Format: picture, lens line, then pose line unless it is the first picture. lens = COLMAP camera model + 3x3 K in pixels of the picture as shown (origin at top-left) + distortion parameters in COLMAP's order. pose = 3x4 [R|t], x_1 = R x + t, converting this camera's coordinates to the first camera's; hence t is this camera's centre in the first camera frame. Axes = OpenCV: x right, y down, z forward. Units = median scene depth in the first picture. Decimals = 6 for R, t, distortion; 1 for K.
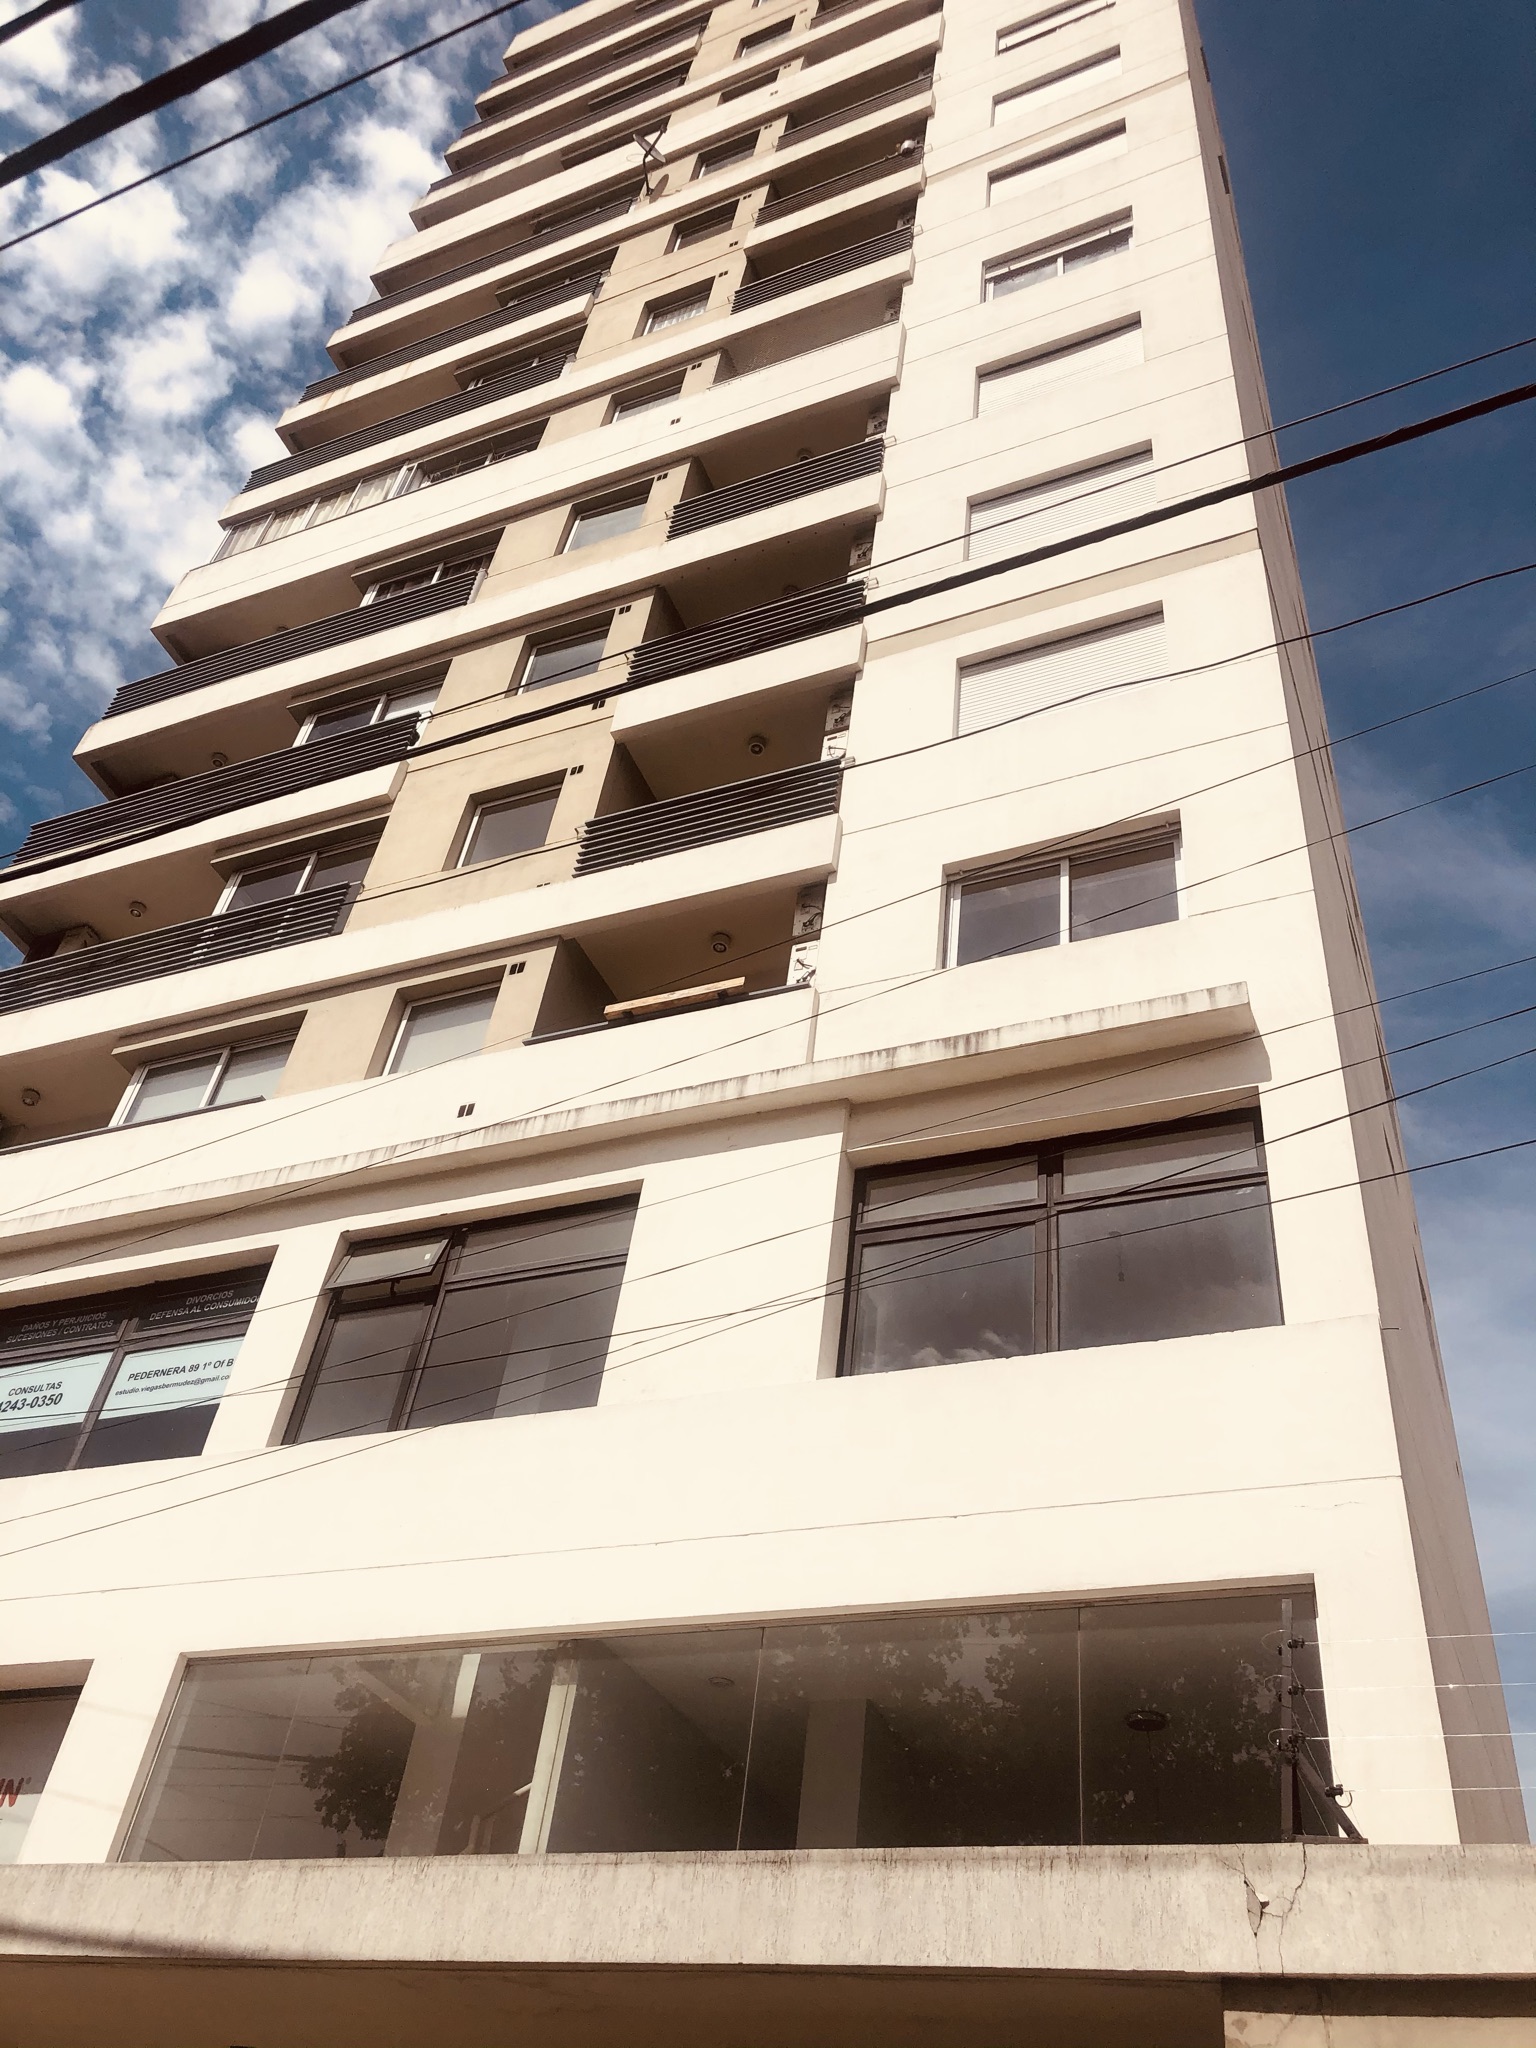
lens RADIAL K [[1704.7, 0, 751.6], [0, 1704.7, 1029.5], [0, 0, 1]] dist [0.033158, -0.017527]
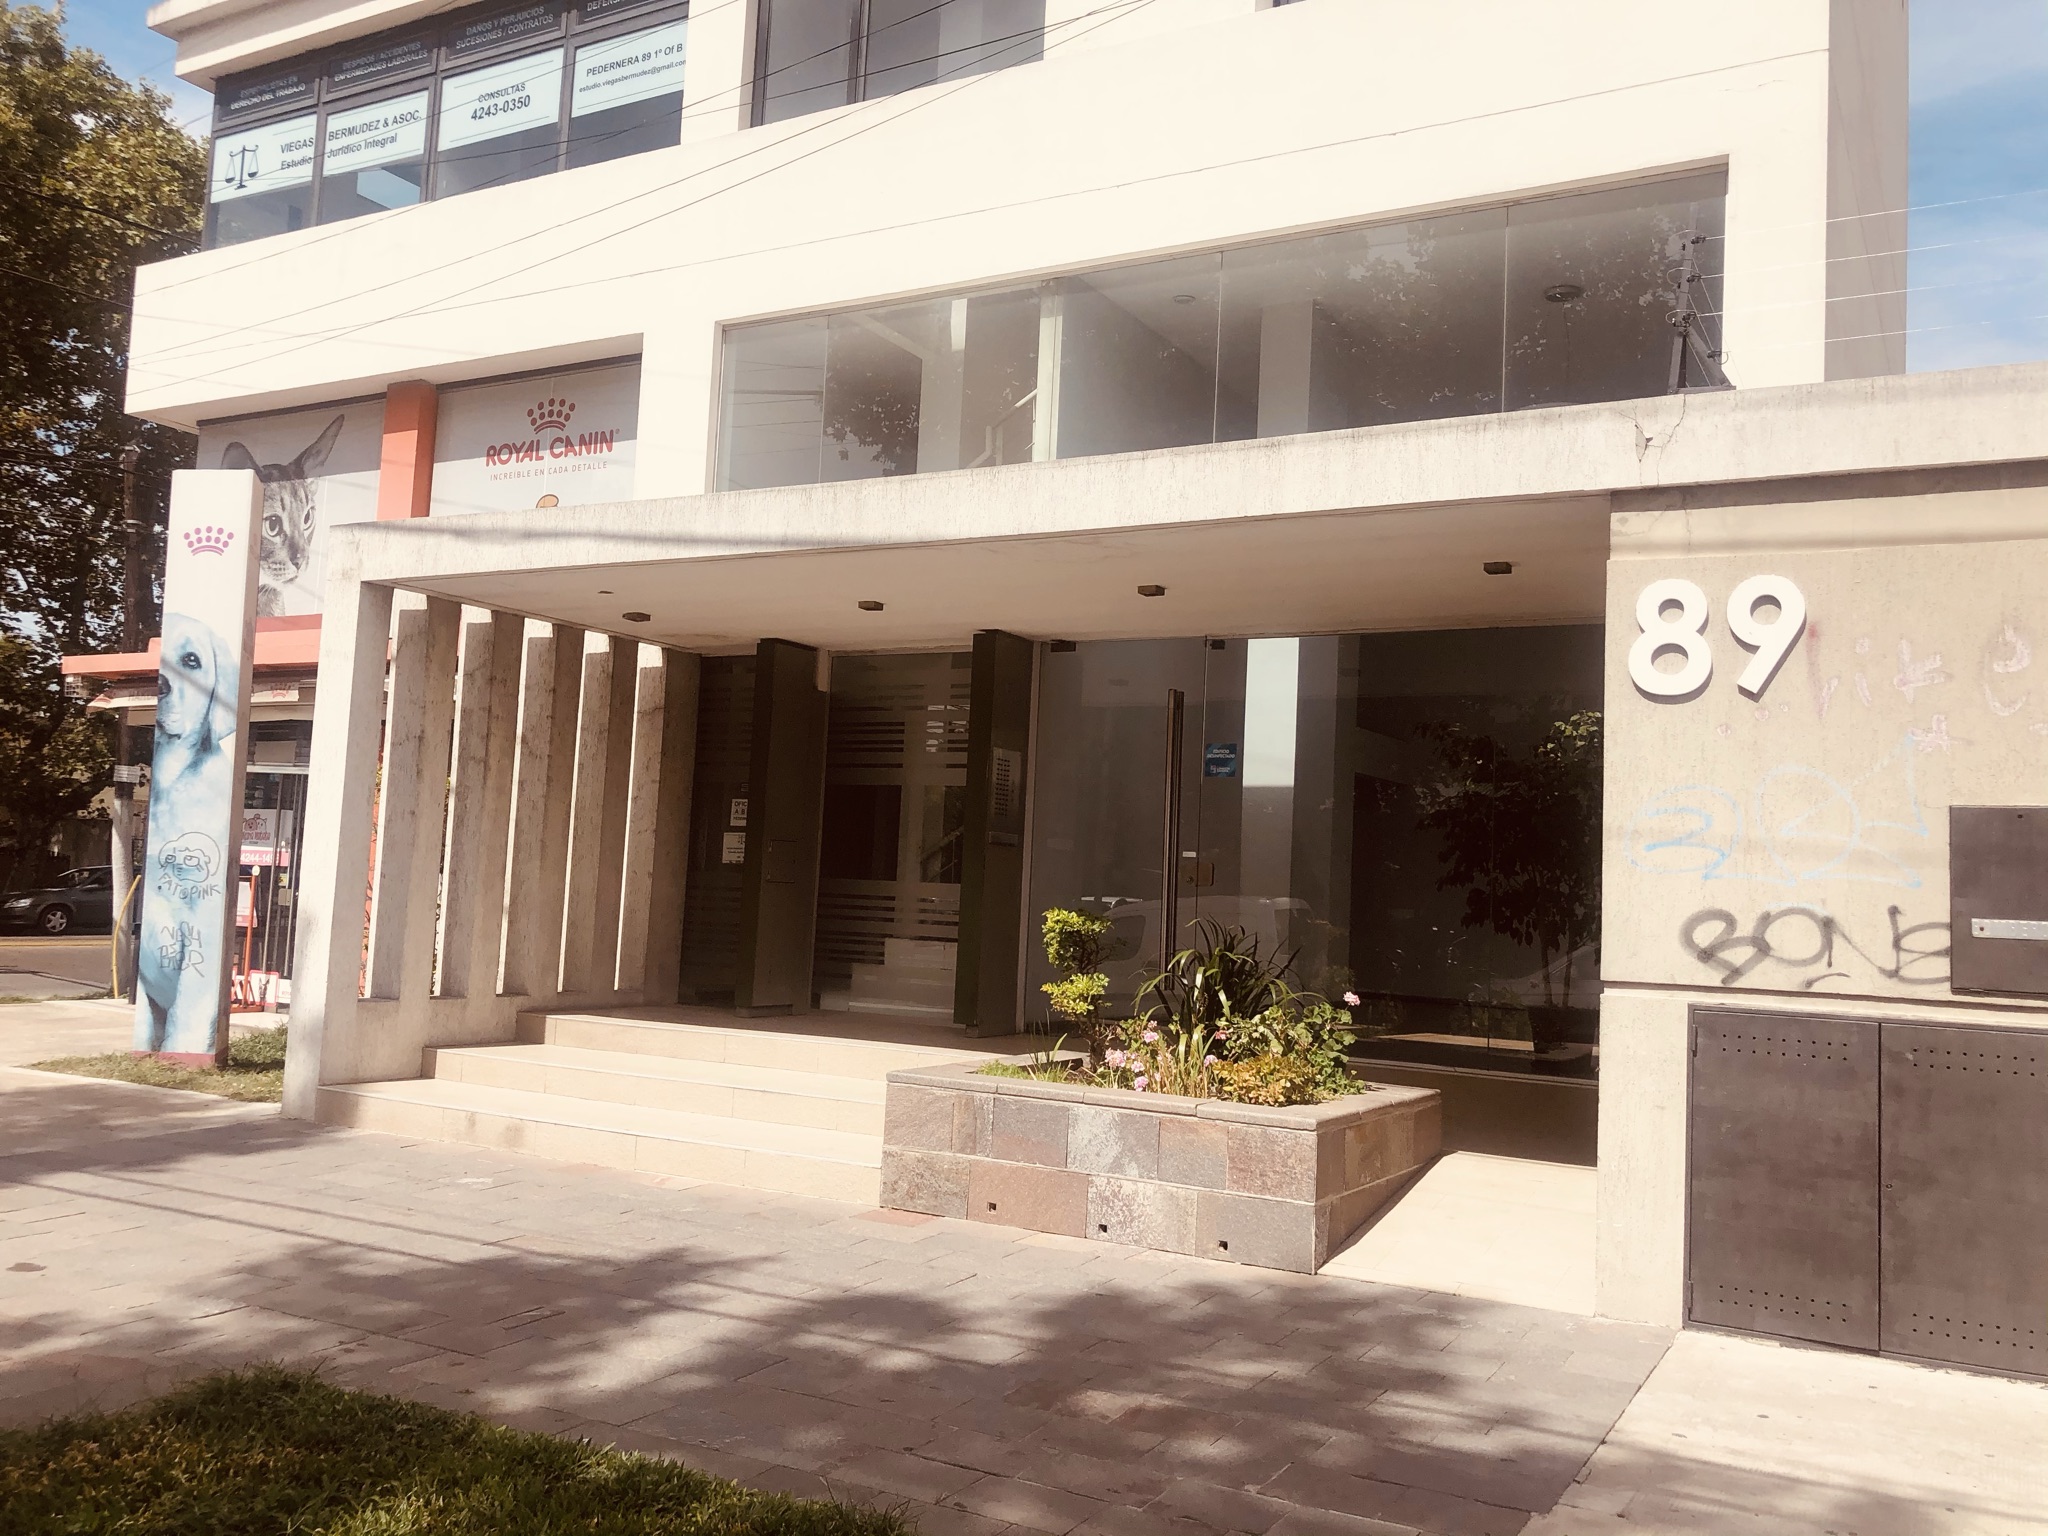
lens RADIAL K [[1704.7, 0, 1027.2], [0, 1704.7, 736.9], [0, 0, 1]] dist [0.033158, -0.017527]
pose [[0.991638, -0.078848, -0.102165, -0.028955], [0.123846, 0.804029, 0.581549, -0.064165], [0.036289, -0.589338, 0.807071, -0.104025]]
